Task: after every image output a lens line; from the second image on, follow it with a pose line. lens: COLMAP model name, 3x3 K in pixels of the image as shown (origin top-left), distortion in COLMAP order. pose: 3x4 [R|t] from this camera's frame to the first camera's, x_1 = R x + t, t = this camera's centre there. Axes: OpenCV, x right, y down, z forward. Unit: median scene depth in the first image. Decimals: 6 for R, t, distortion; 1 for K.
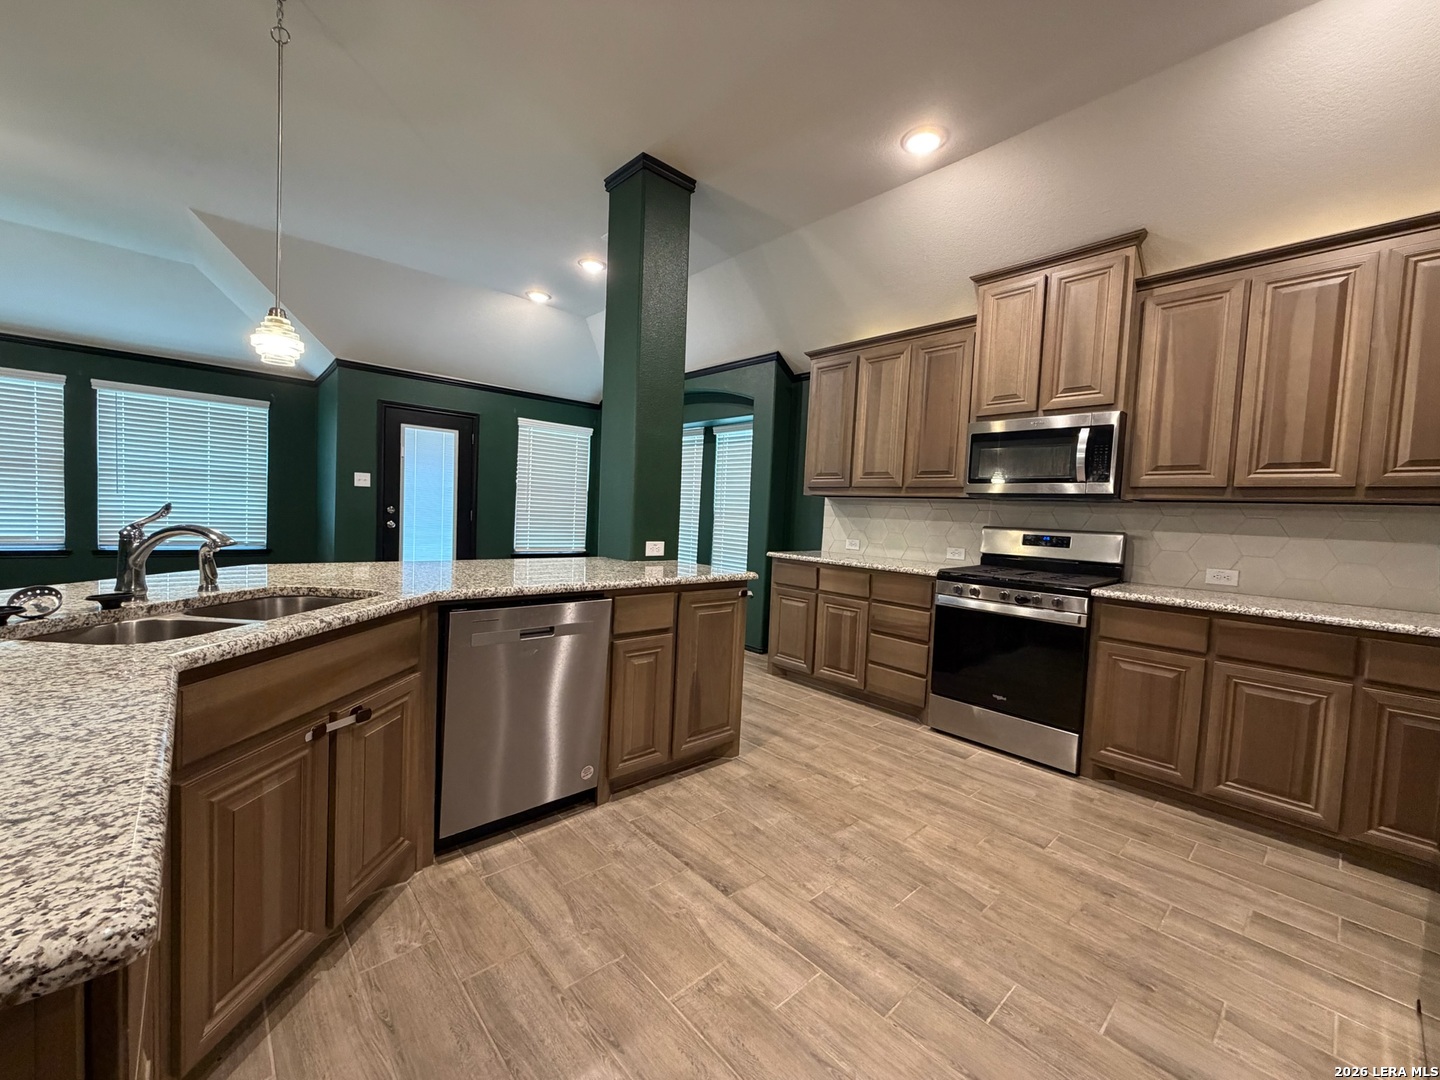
lens RADIAL K [[575.0, 0, 716.3], [0, 575.0, 541.2], [0, 0, 1]] dist [0.000121, 0.000015]
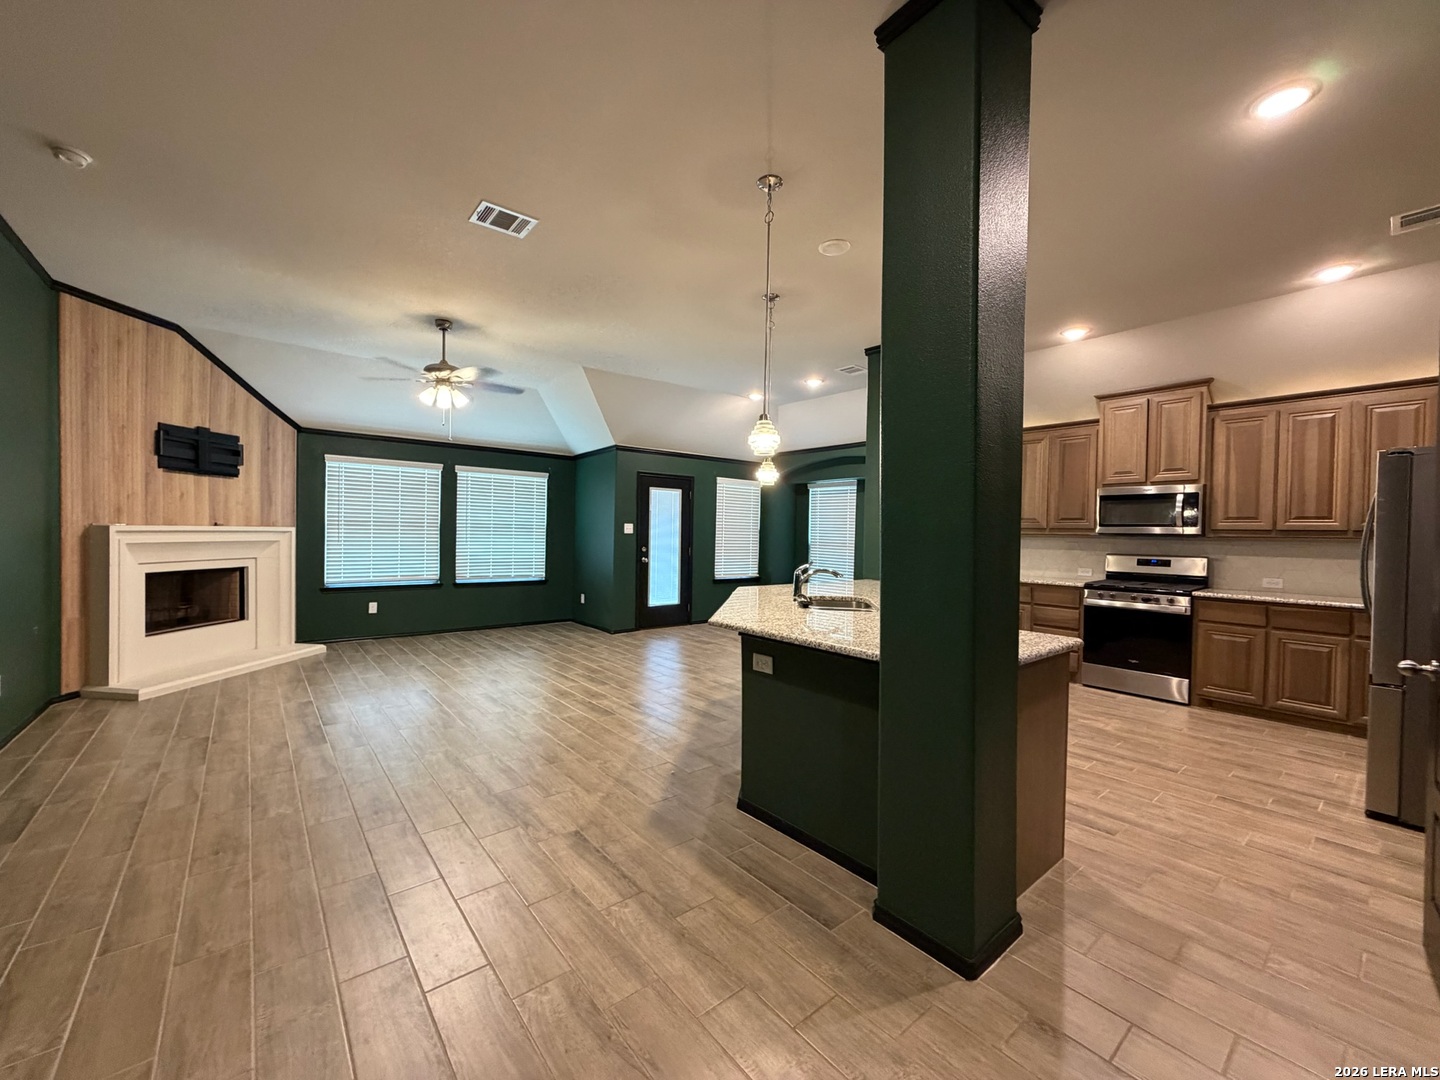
lens RADIAL K [[575.0, 0, 716.3], [0, 575.0, 541.2], [0, 0, 1]] dist [0.000121, 0.000015]
pose [[0.998524, -0.025323, -0.048050, -0.639291], [0.023447, 0.998956, -0.039206, -0.030640], [0.048993, 0.038022, 0.998075, -0.737126]]
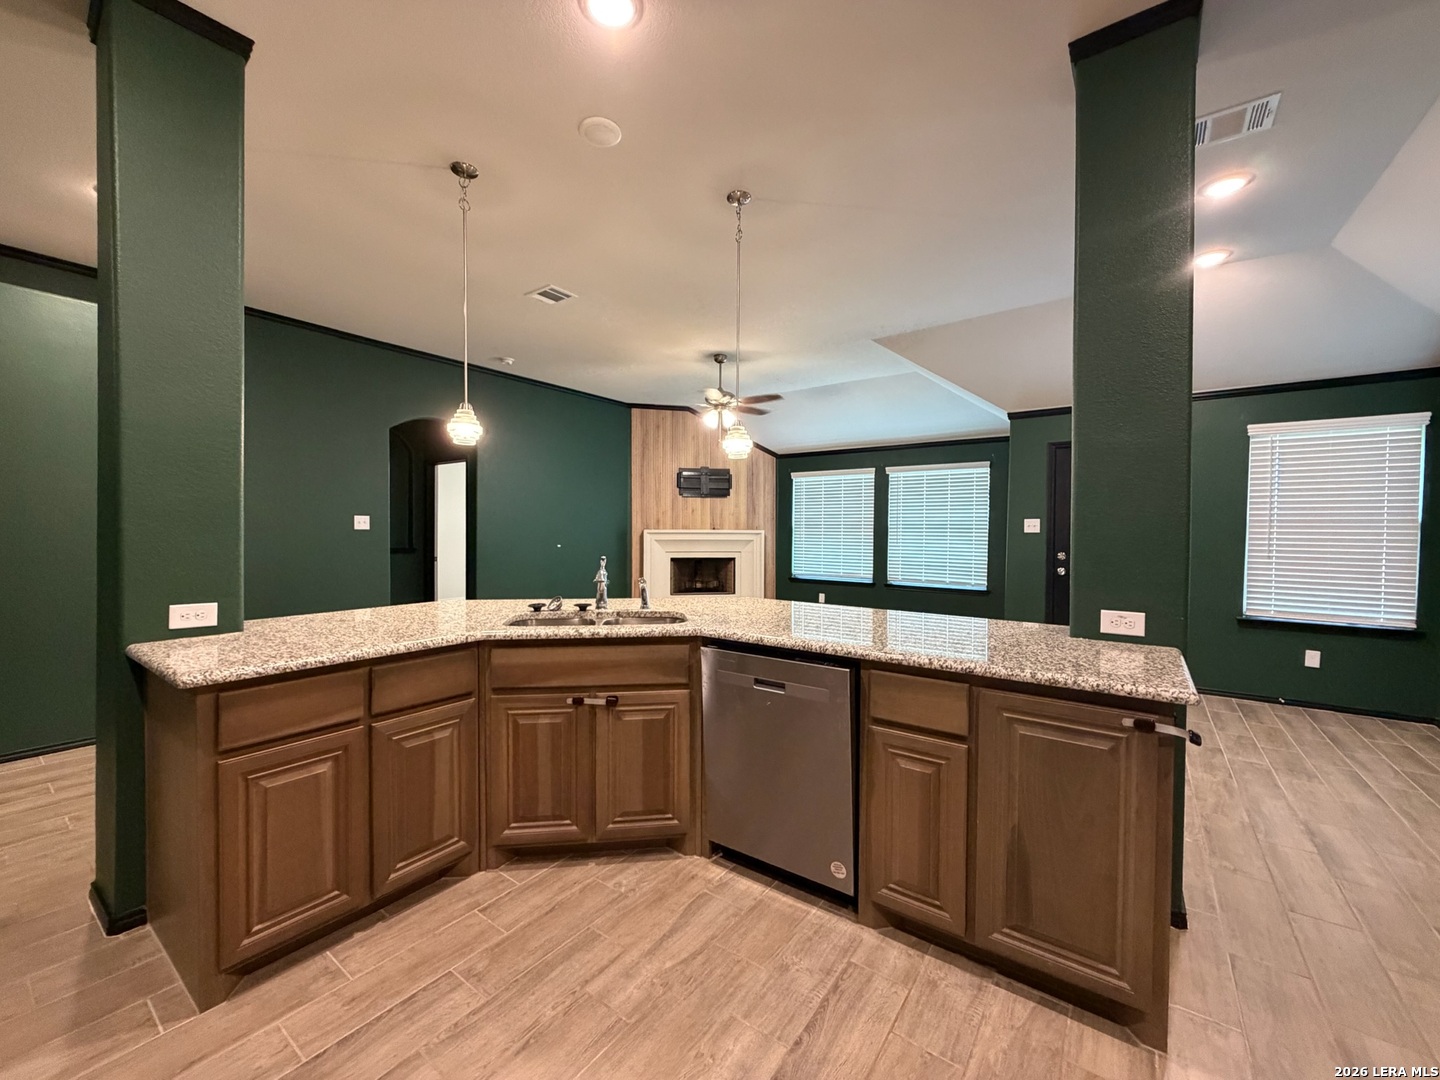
lens RADIAL K [[575.0, 0, 716.3], [0, 575.0, 541.2], [0, 0, 1]] dist [0.000121, 0.000015]
pose [[0.205432, -0.023487, -0.978390, 0.469835], [-0.048968, 0.998213, -0.034245, -0.036868], [0.977446, 0.054945, 0.203914, 0.501911]]
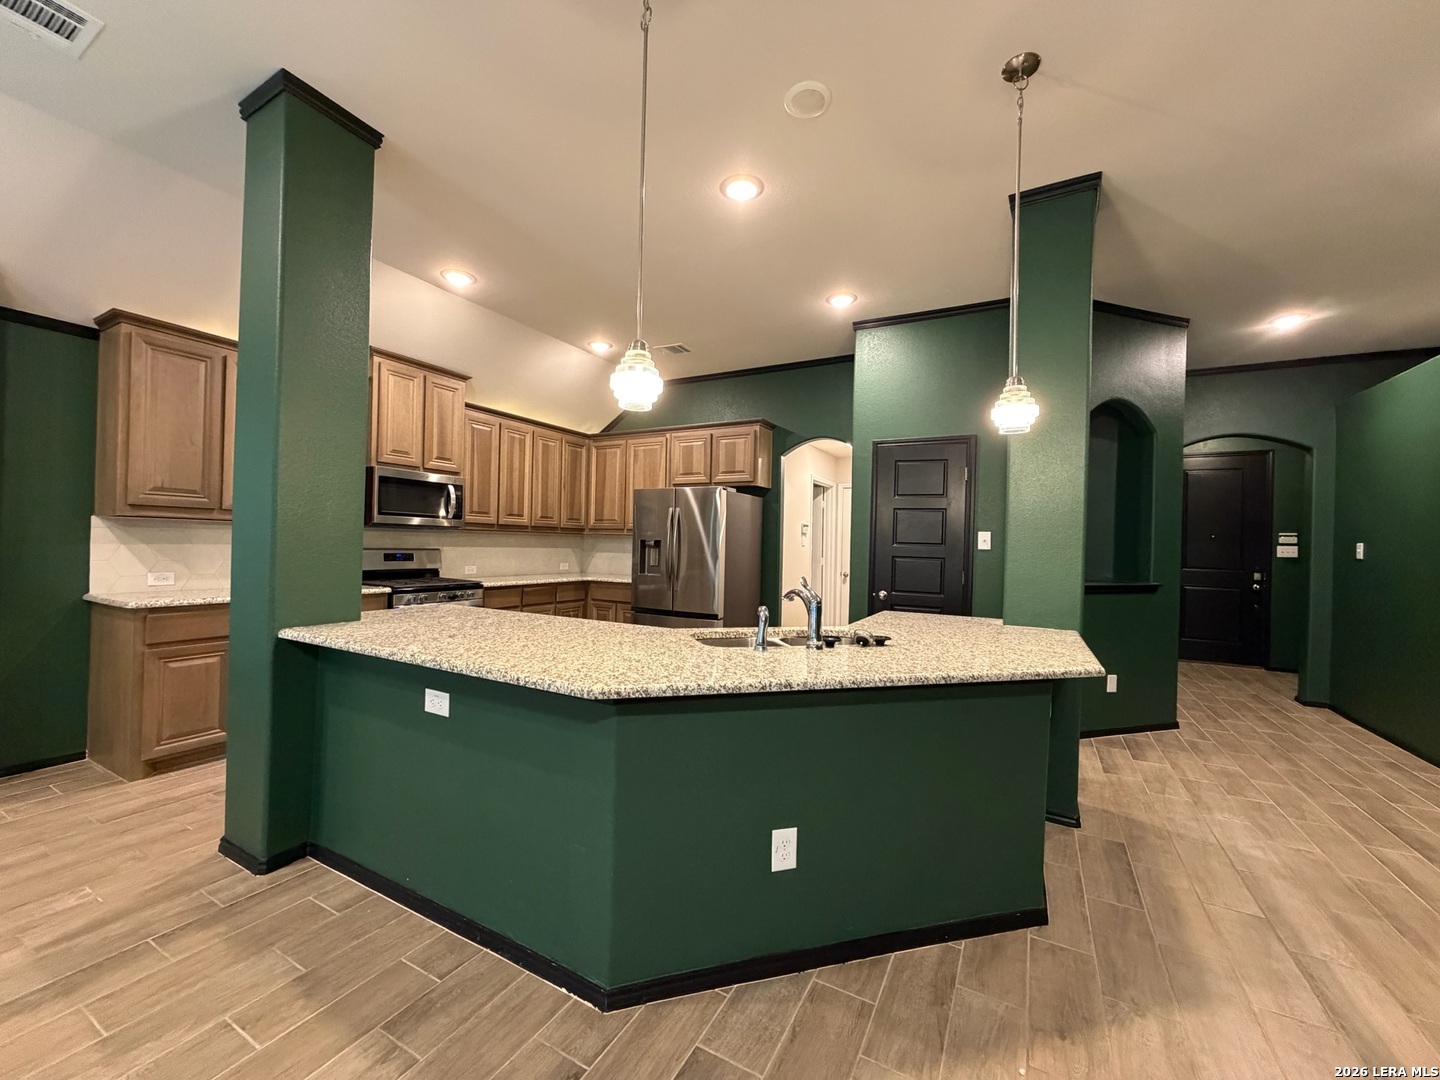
lens RADIAL K [[571.8, 0, 717.6], [0, 571.8, 541.2], [0, 0, 1]] dist [0.000217, 0.000103]
pose [[-0.328627, -0.045373, 0.943369, -1.172468], [0.010976, 0.998594, 0.051853, -0.122632], [-0.944396, 0.027395, -0.327667, 0.872999]]
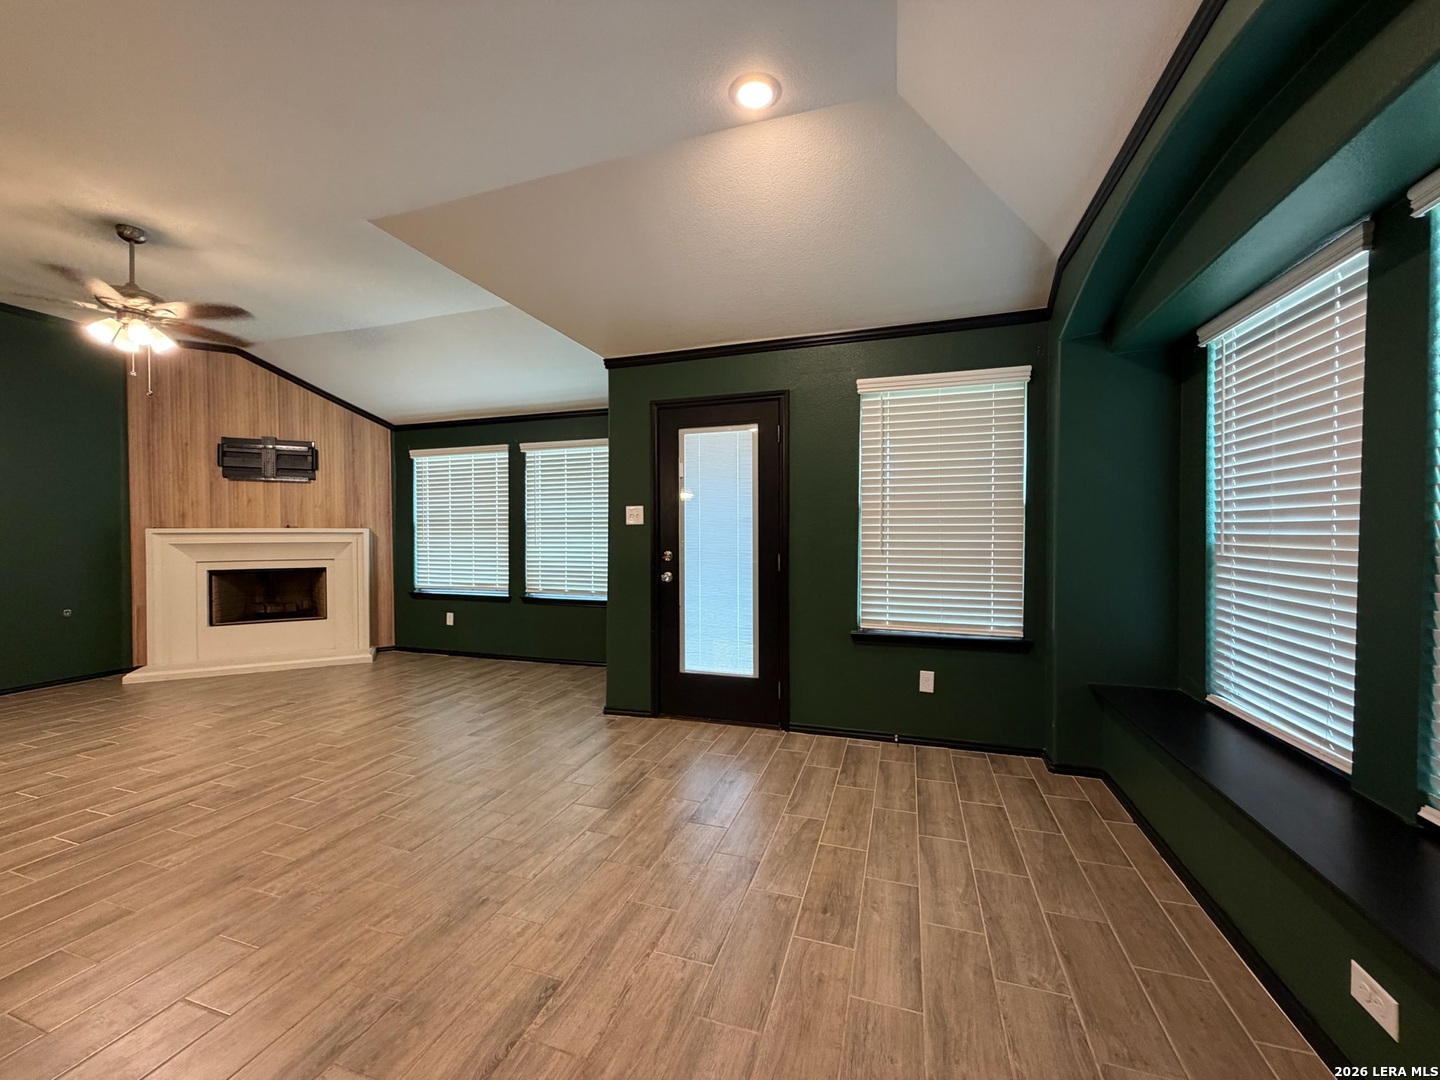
lens RADIAL K [[575.0, 0, 716.3], [0, 575.0, 541.2], [0, 0, 1]] dist [0.000121, 0.000015]
pose [[0.494013, -0.036158, -0.868703, 0.121892], [-0.020286, 0.998384, -0.053092, -0.071859], [0.869218, 0.043850, 0.492481, 1.398536]]
